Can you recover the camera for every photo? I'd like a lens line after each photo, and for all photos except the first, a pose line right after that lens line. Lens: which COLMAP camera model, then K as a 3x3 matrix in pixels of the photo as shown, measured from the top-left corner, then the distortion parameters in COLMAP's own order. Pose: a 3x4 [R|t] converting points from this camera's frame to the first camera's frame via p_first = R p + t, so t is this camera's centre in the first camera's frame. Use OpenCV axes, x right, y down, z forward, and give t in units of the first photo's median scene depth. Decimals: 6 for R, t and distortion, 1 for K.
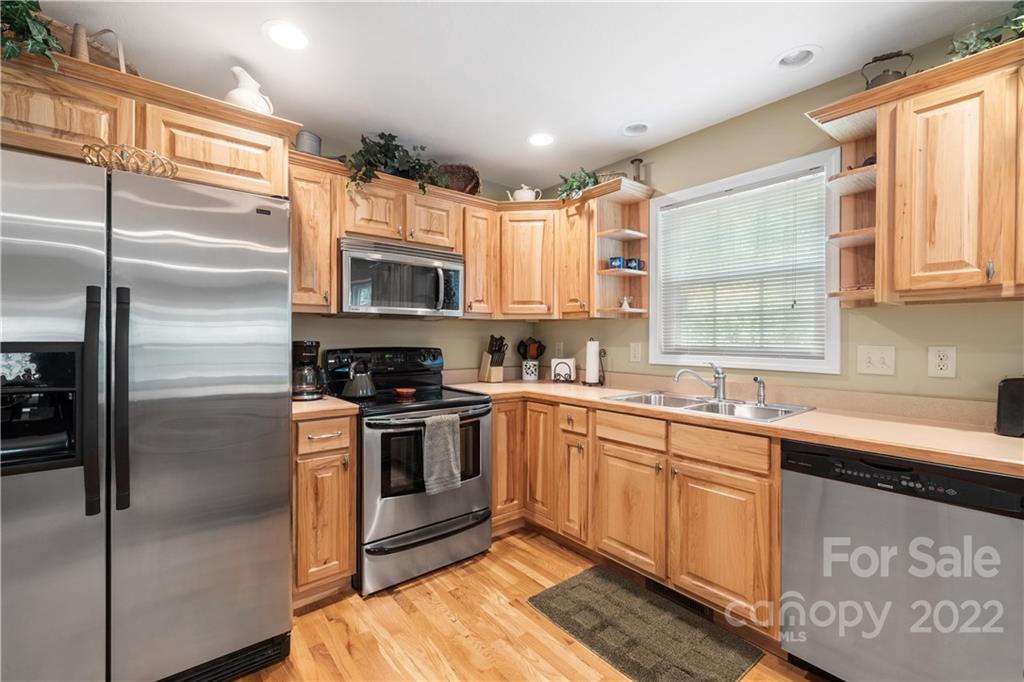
lens RADIAL K [[439.4, 0, 510.2], [0, 439.4, 345.0], [0, 0, 1]] dist [-0.000582, -0.000174]
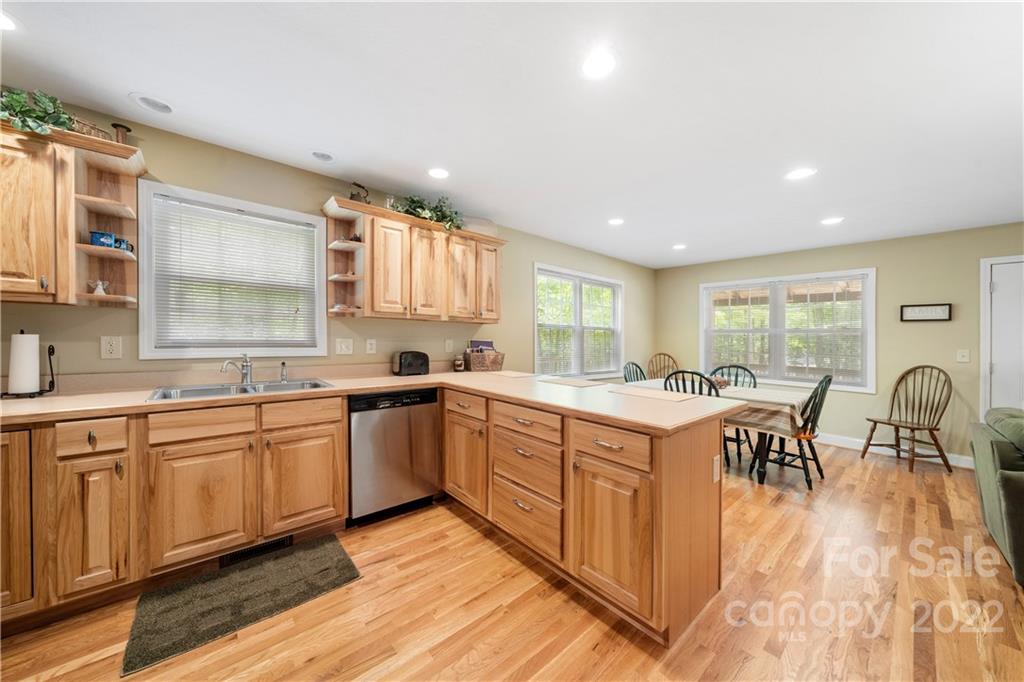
lens RADIAL K [[353.9, 0, 509.7], [0, 353.9, 338.5], [0, 0, 1]] dist [0.000028, -0.000023]
pose [[-0.032613, -0.007174, 0.999442, -0.564305], [-0.000741, 0.999974, 0.007153, -0.008745], [-0.999468, -0.000507, -0.032618, 0.329906]]
